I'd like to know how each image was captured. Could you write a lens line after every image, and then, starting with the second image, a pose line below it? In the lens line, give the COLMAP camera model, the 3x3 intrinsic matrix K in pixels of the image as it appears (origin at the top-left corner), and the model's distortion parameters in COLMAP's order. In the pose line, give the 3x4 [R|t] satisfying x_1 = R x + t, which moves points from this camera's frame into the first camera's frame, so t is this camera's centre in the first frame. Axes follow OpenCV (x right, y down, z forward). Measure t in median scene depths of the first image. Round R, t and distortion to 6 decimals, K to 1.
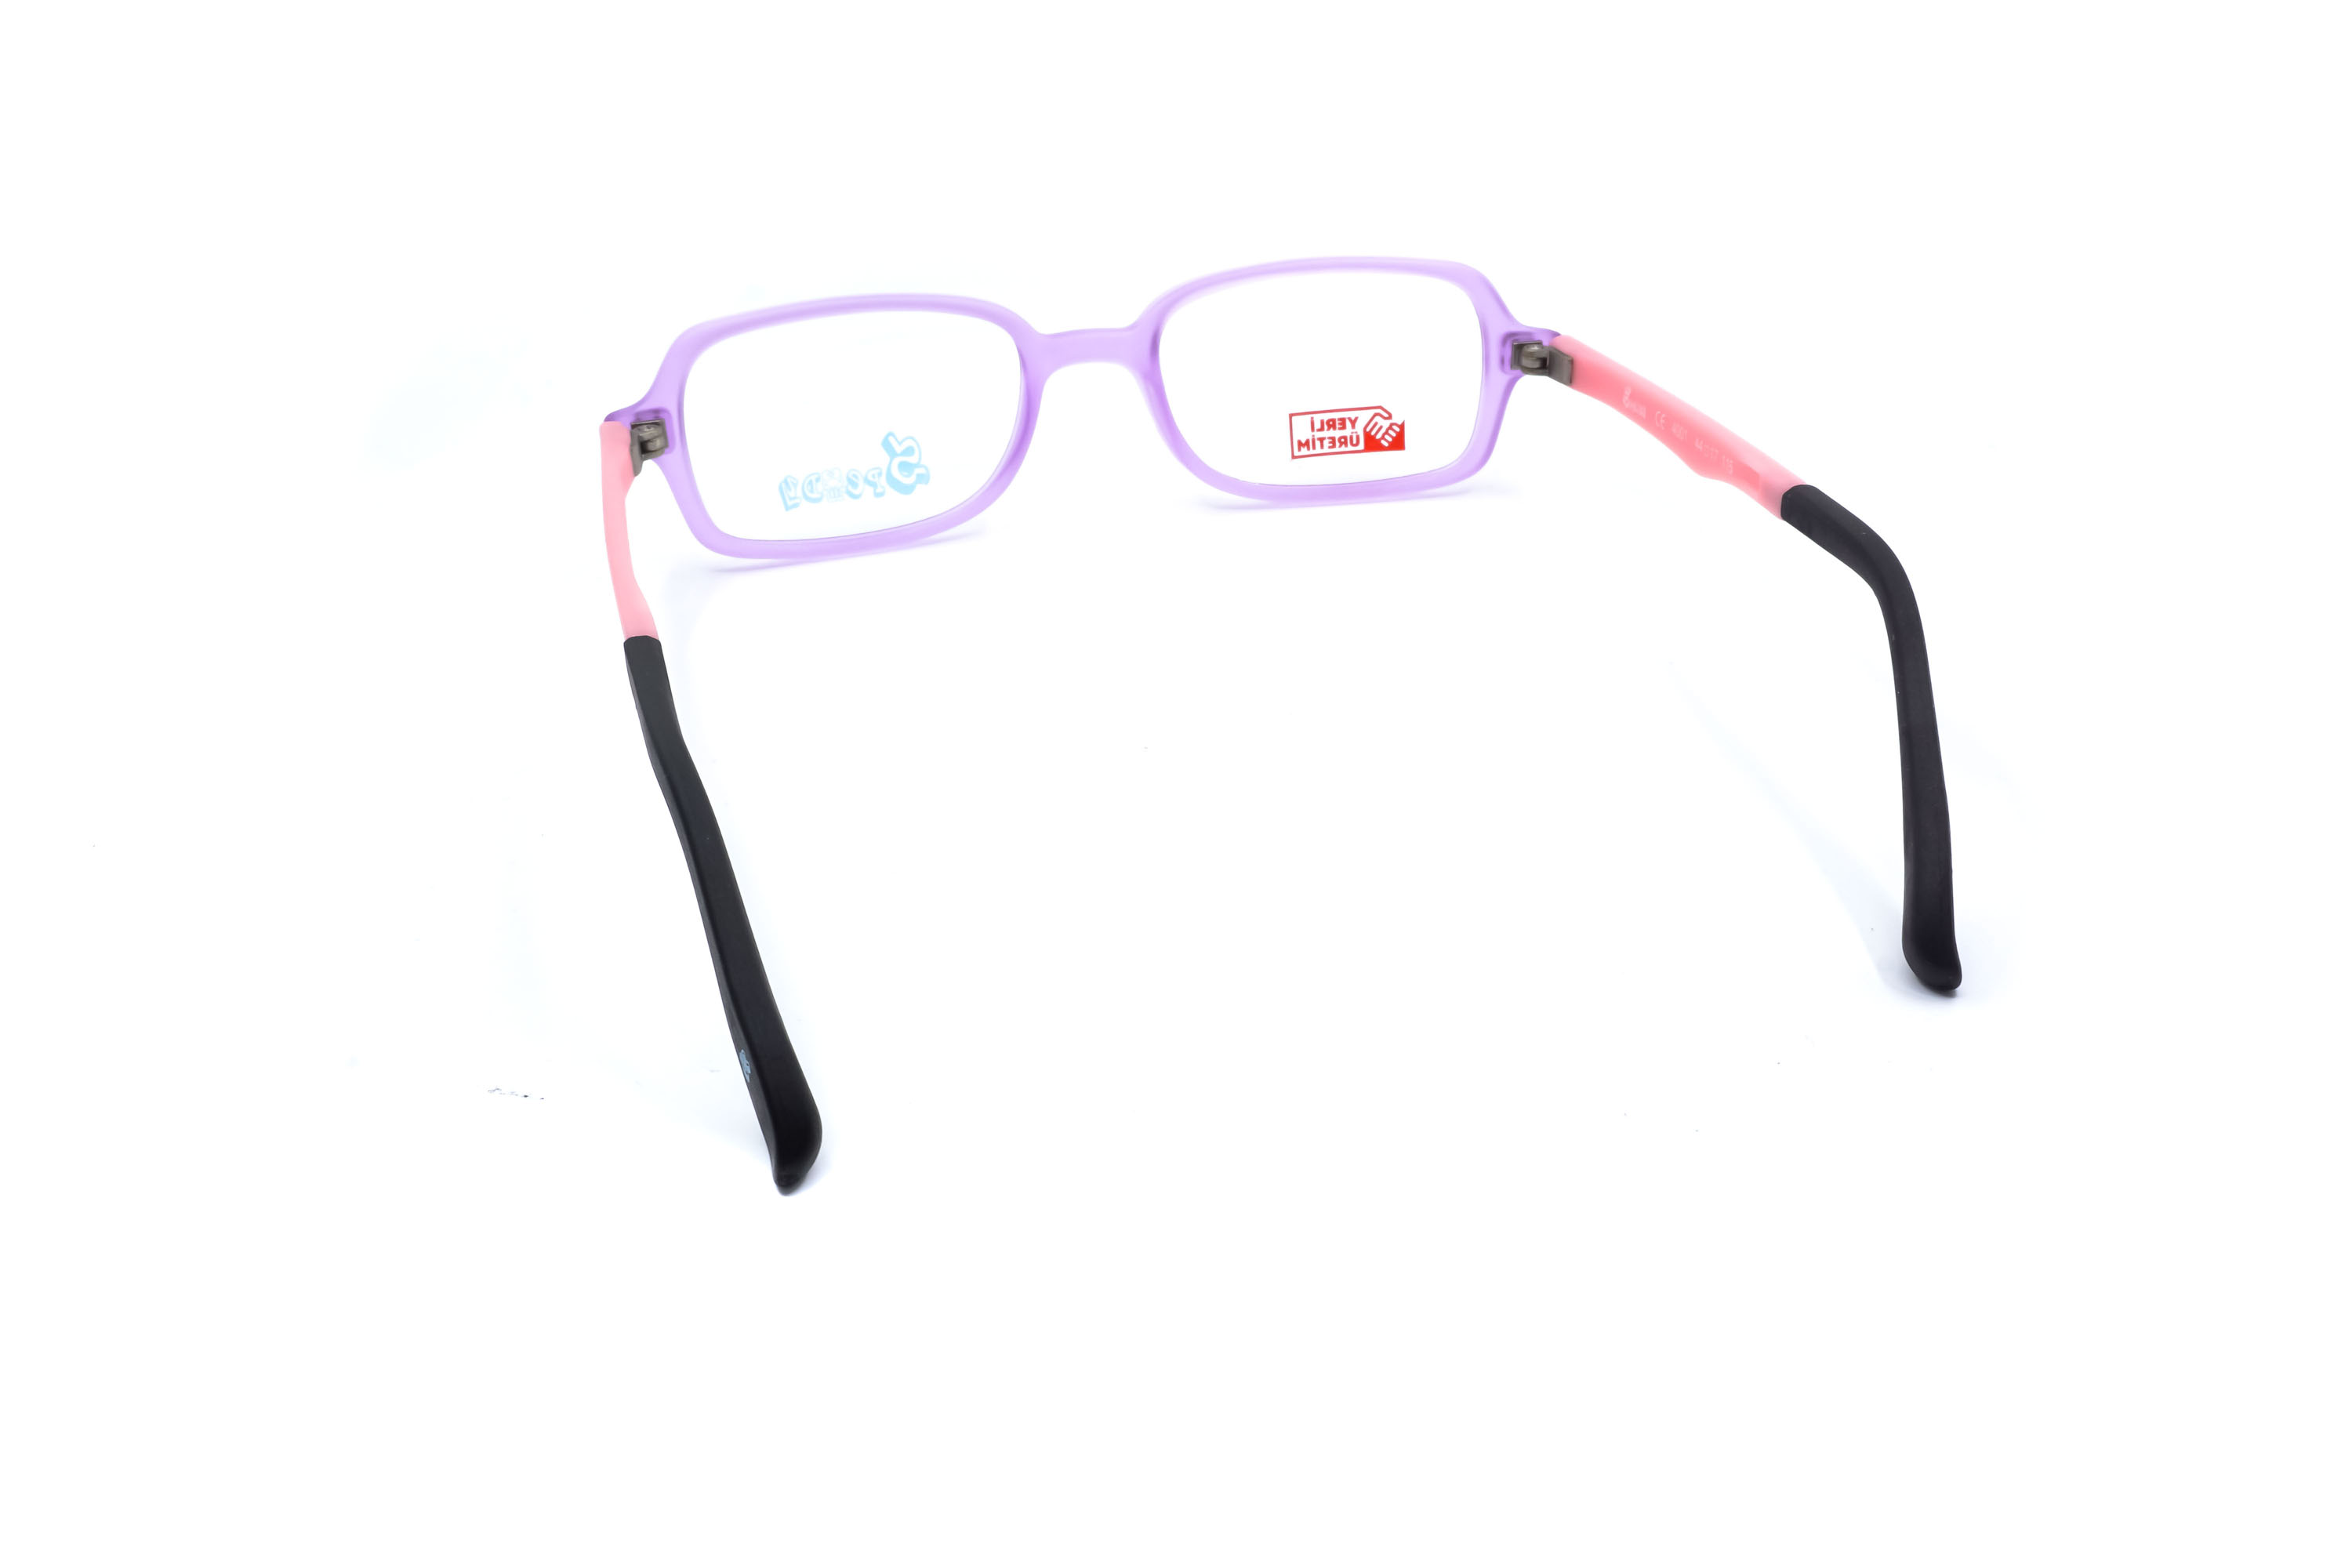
lens RADIAL K [[2415.0, 0, 1176.0], [0, 2415.0, 784.0], [0, 0, 1]] dist [-0.034134, 0.008294]
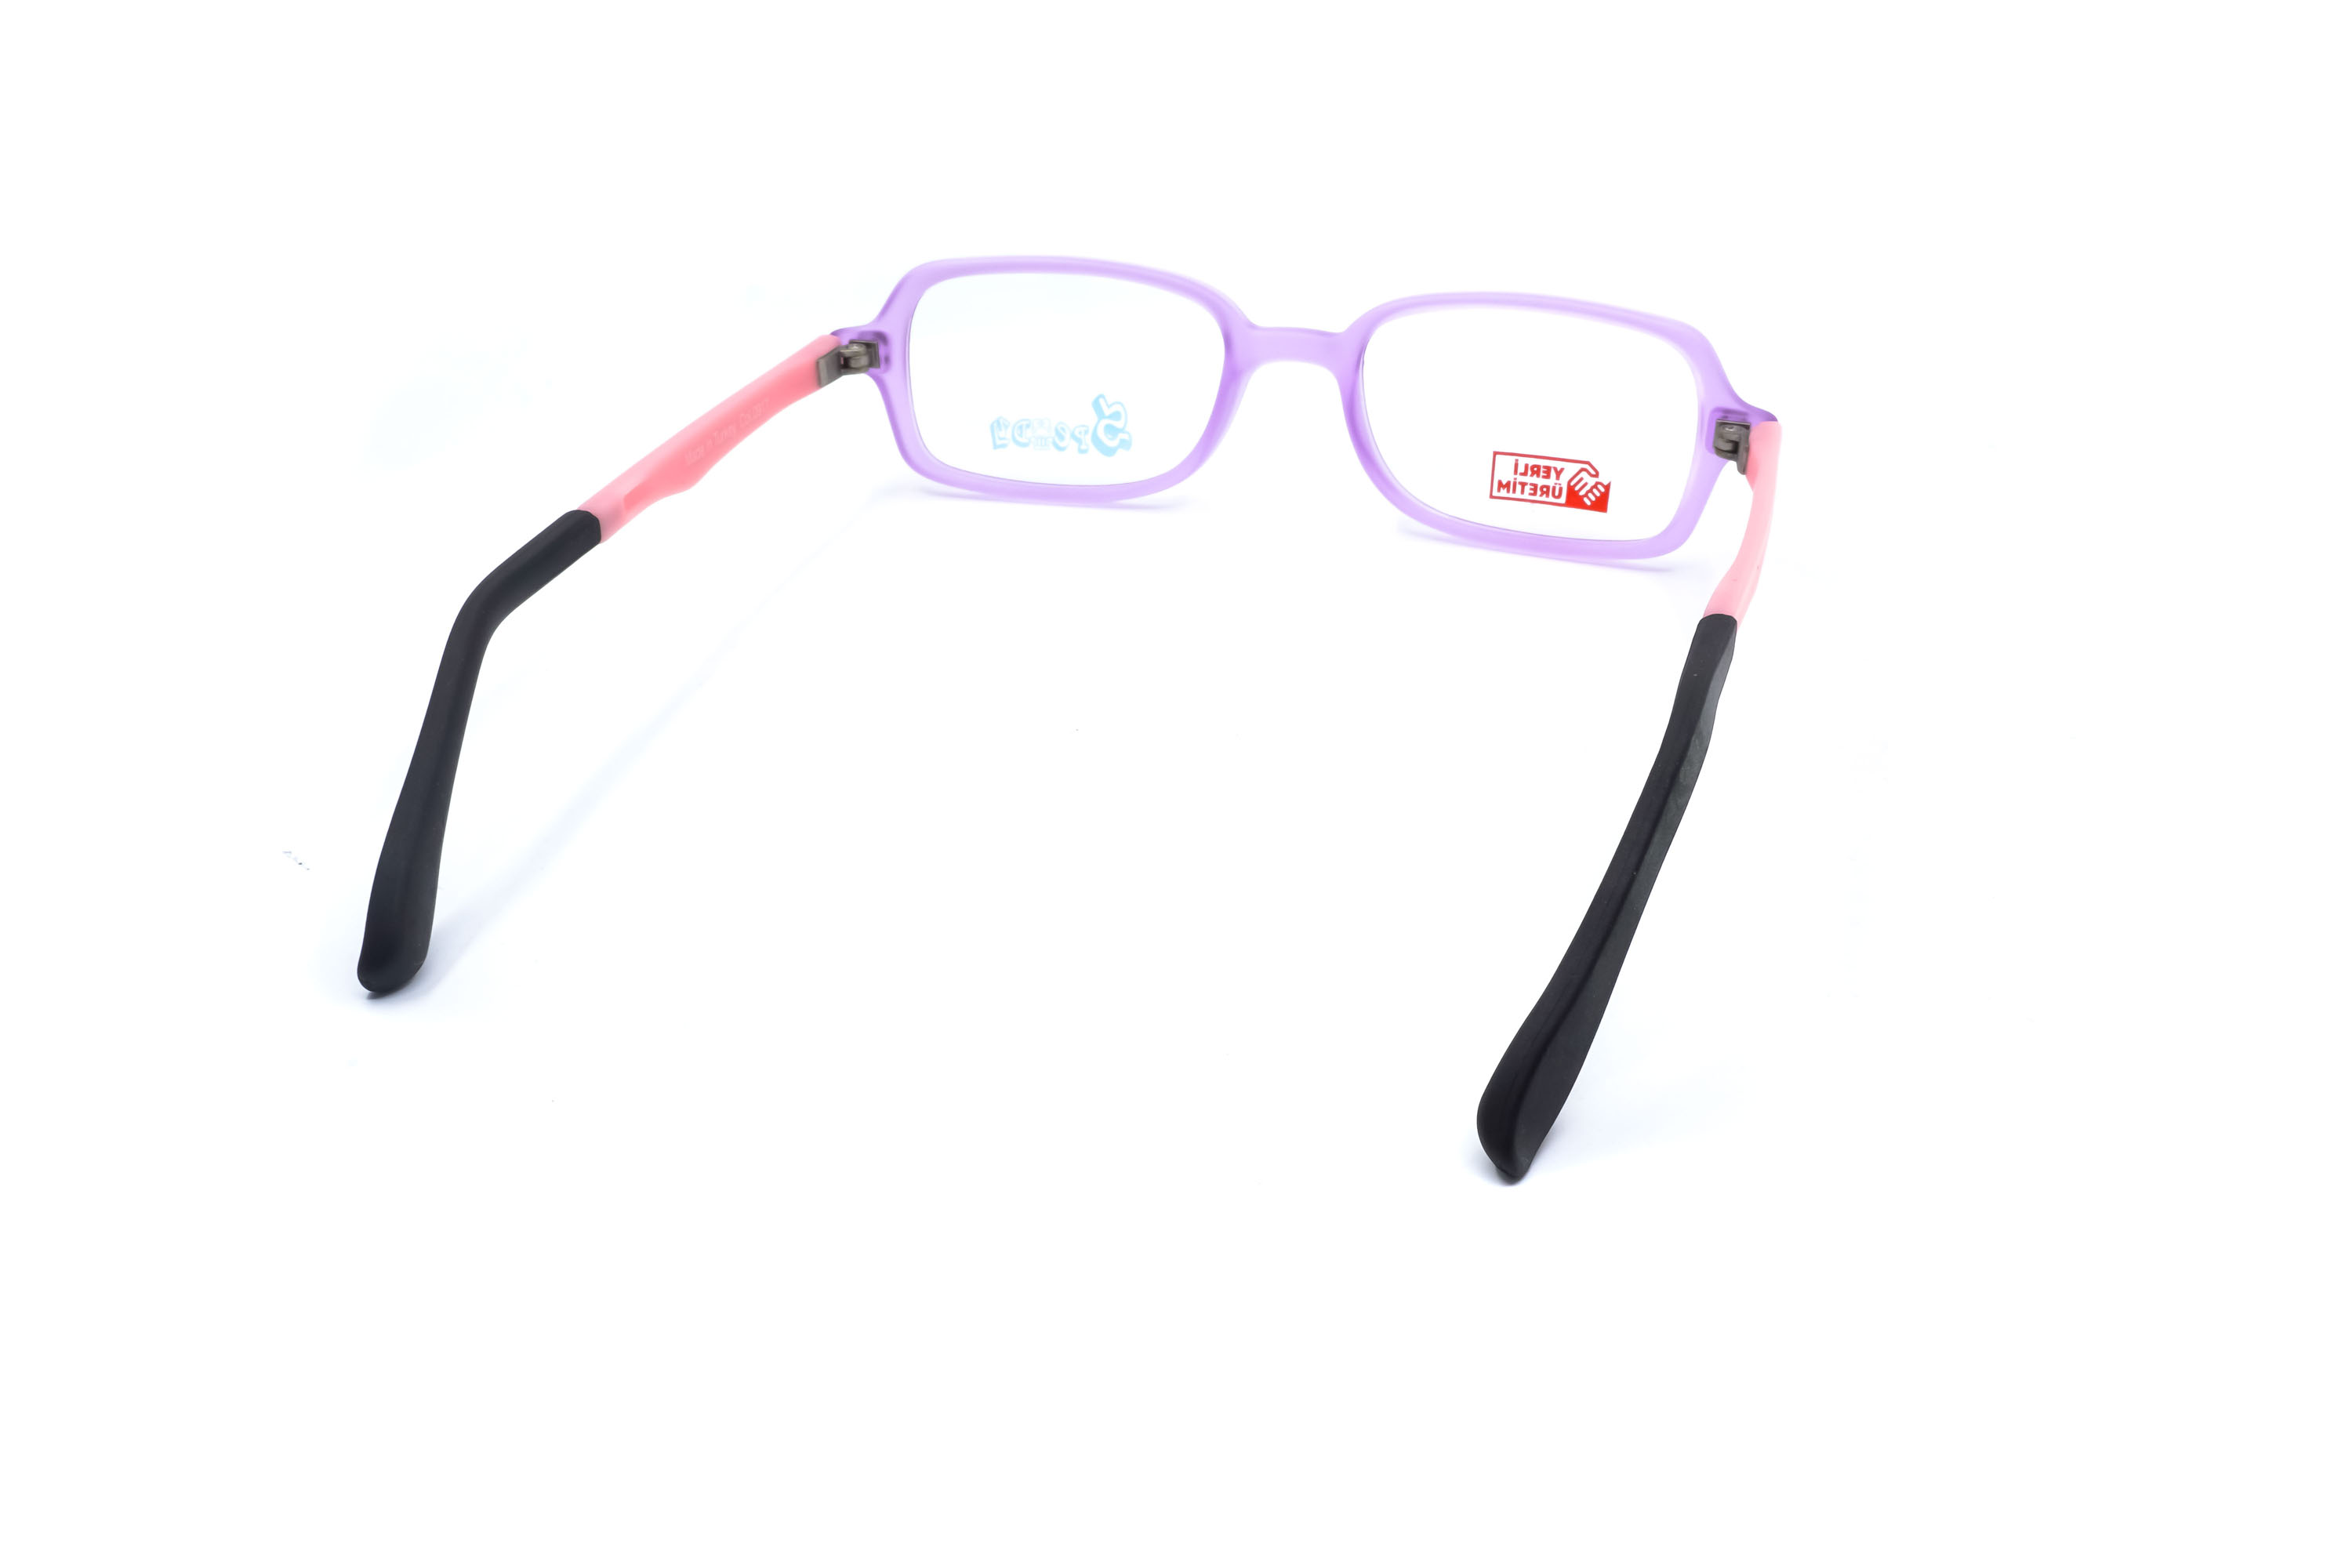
lens RADIAL K [[2415.0, 0, 1176.0], [0, 2415.0, 784.0], [0, 0, 1]] dist [-0.034134, 0.008294]
pose [[0.866155, 0.246297, -0.434872, 0.397631], [-0.242696, 0.967935, 0.064816, -0.058361], [0.436891, 0.049401, 0.898157, 0.091970]]
